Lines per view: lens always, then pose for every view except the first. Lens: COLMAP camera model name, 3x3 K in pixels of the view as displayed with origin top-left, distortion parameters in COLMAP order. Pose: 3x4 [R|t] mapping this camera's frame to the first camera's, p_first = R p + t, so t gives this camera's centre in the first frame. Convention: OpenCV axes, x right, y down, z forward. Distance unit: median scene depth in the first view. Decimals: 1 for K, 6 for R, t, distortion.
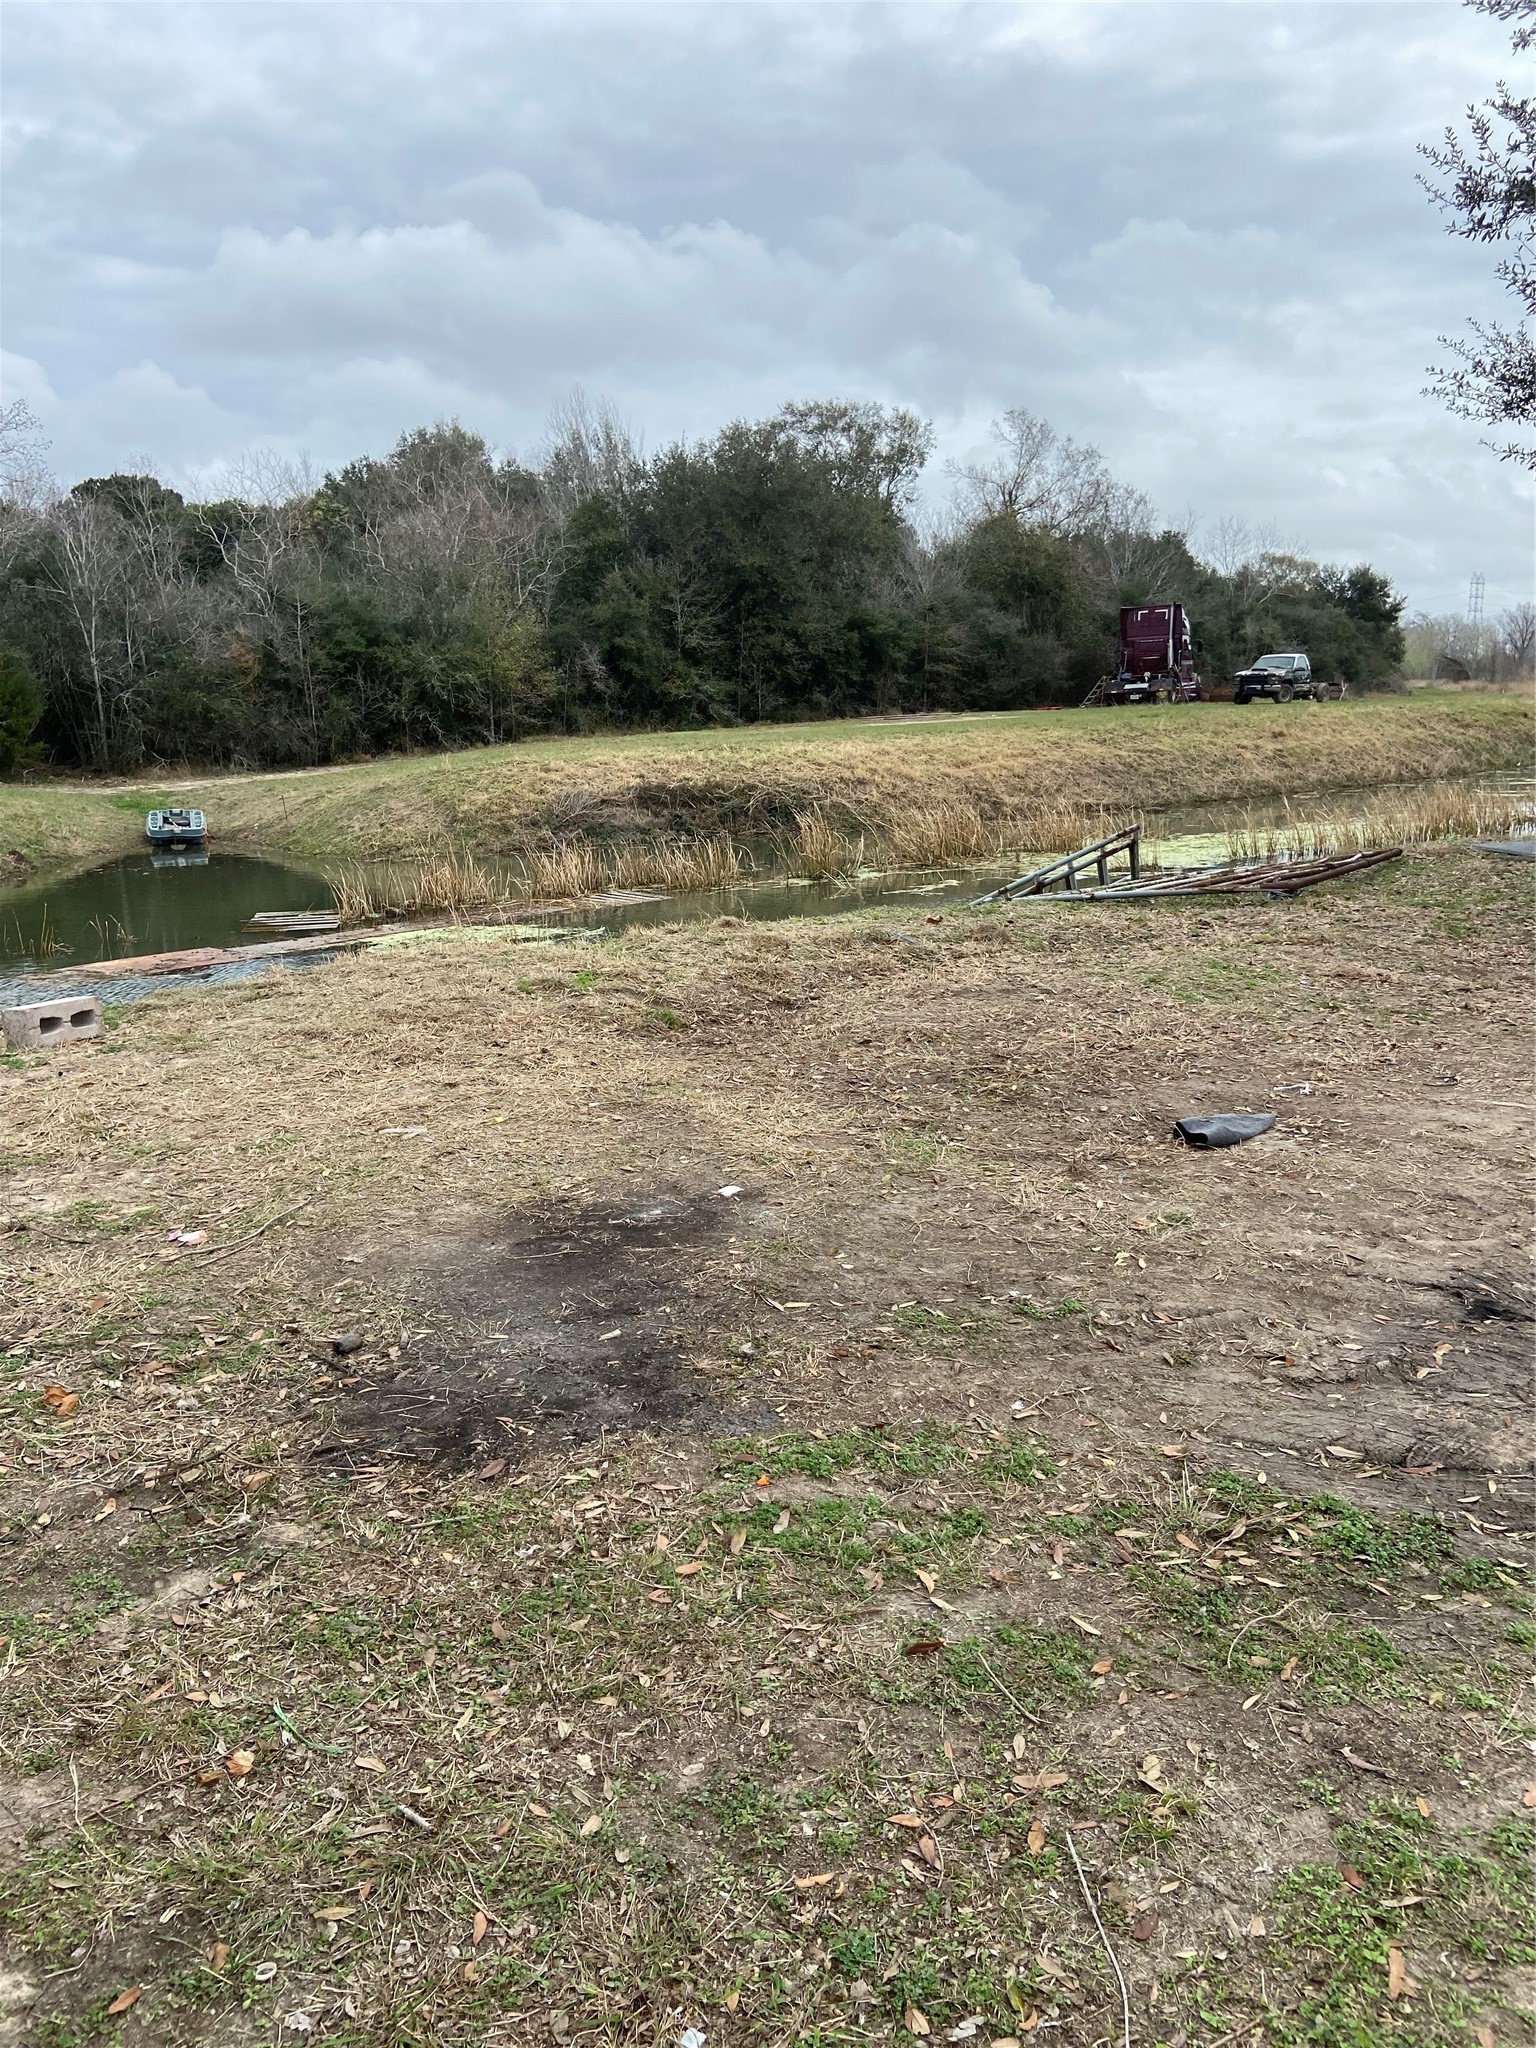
lens RADIAL K [[1604.9, 0, 768.0], [0, 1604.9, 1024.0], [0, 0, 1]] dist [0.197189, -0.221155]
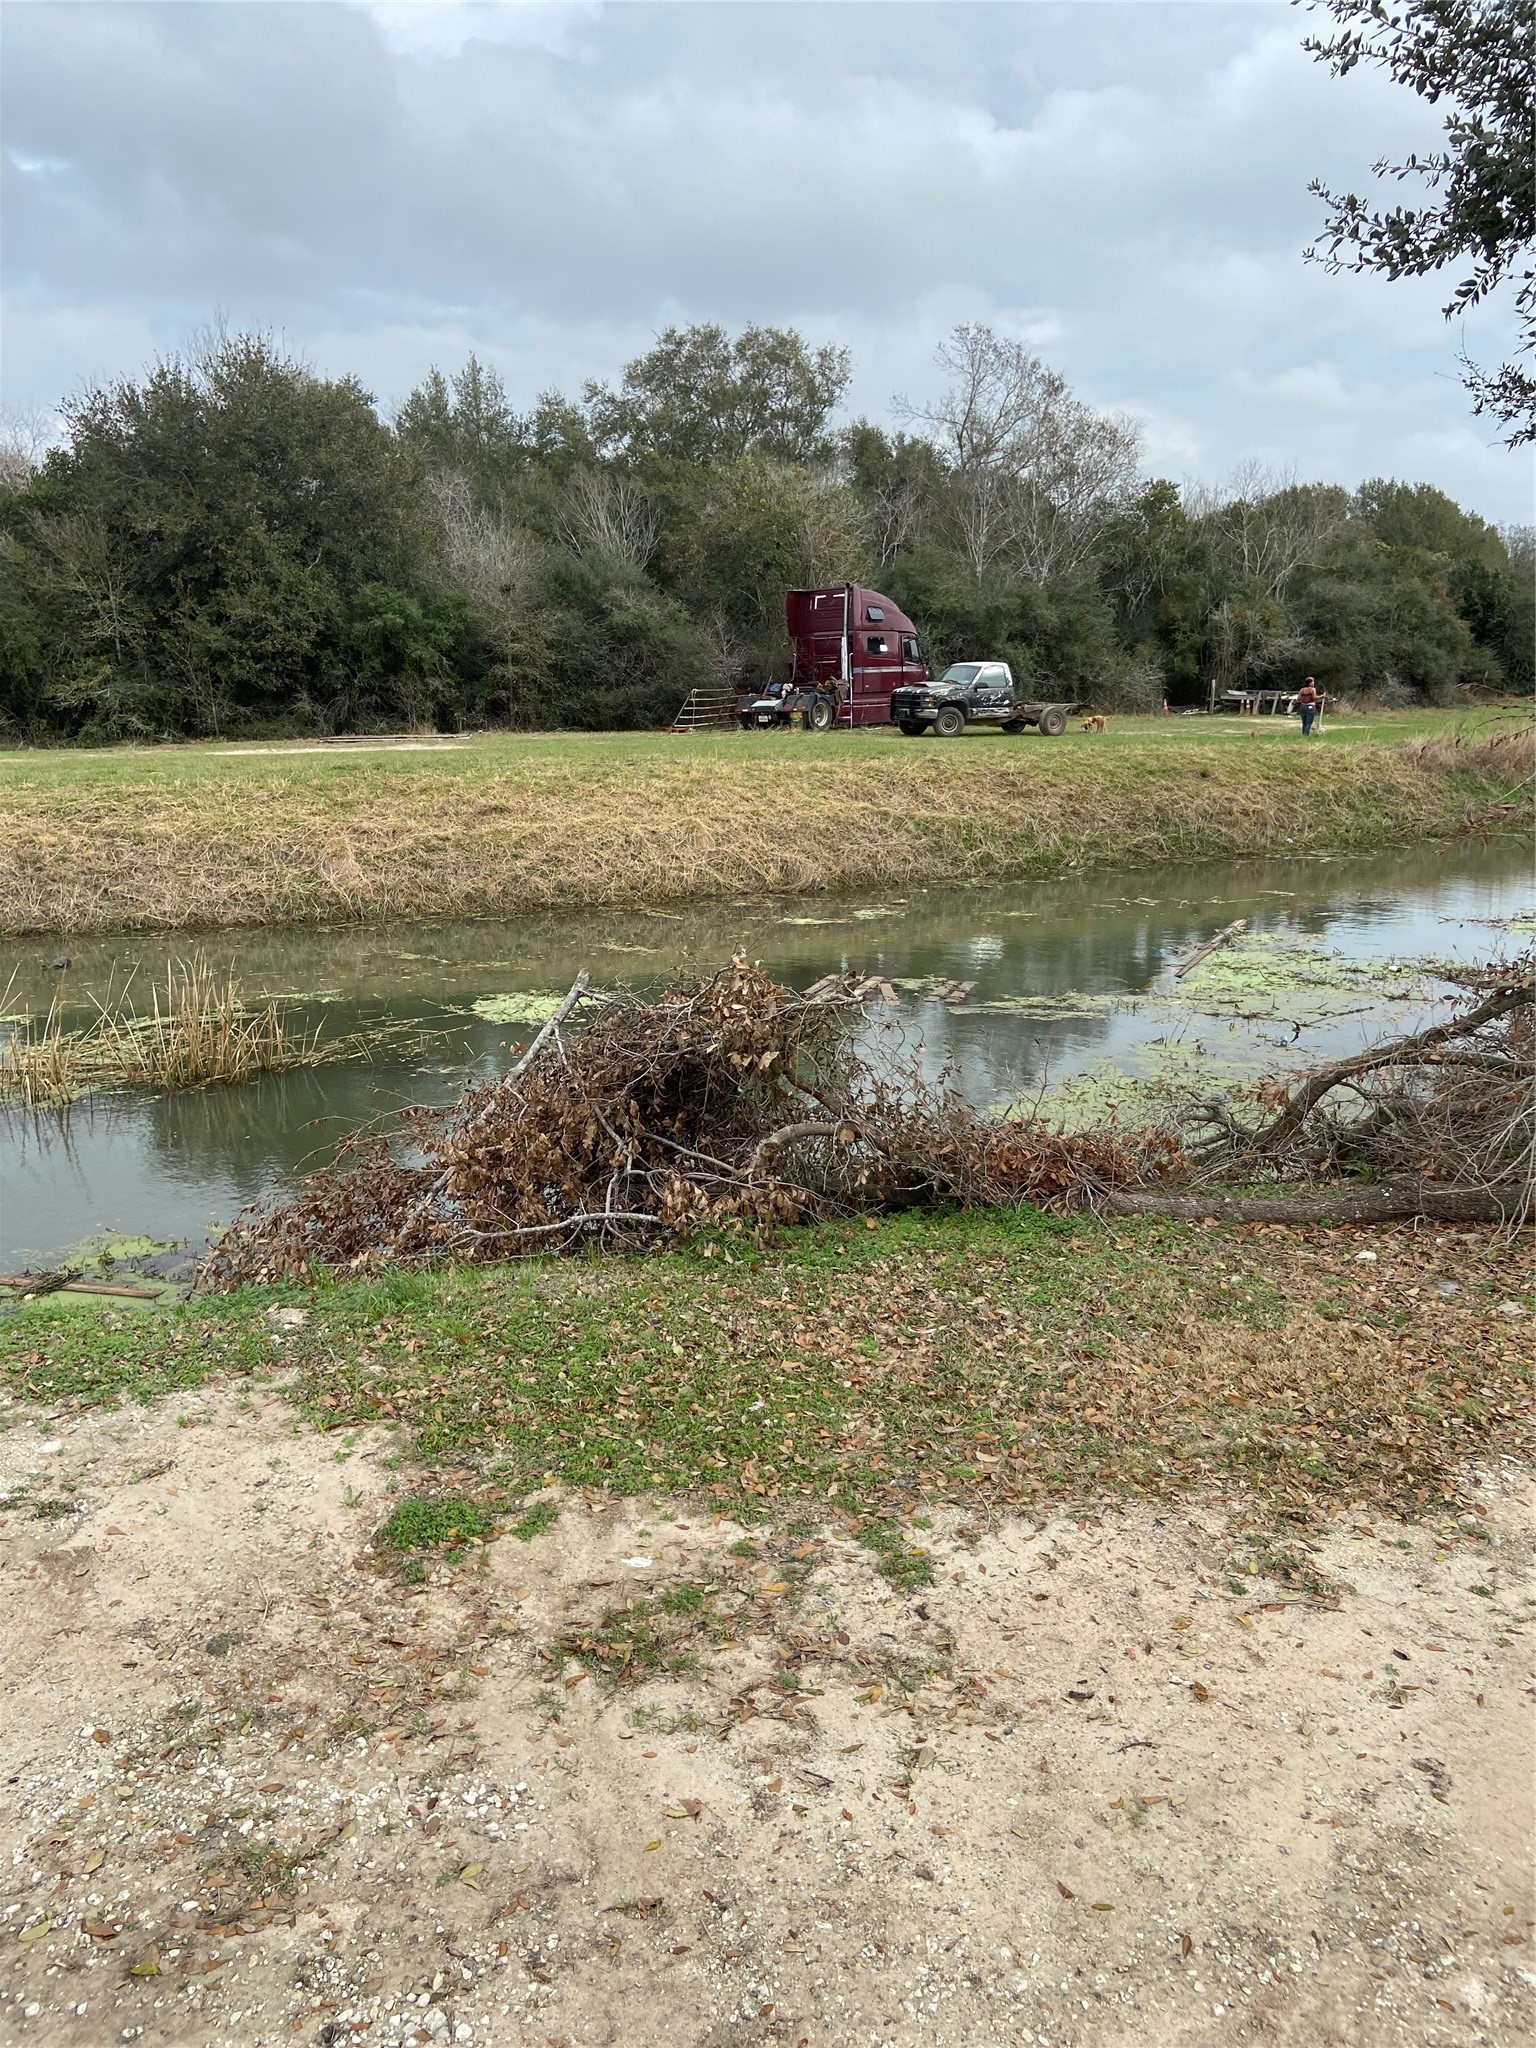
lens RADIAL K [[1604.9, 0, 768.0], [0, 1604.9, 1024.0], [0, 0, 1]] dist [0.197189, -0.221155]
pose [[0.958529, 0.069581, -0.276371, 0.430106], [-0.064685, 0.997546, 0.026802, -0.087355], [0.277558, -0.007813, 0.960677, 0.326267]]
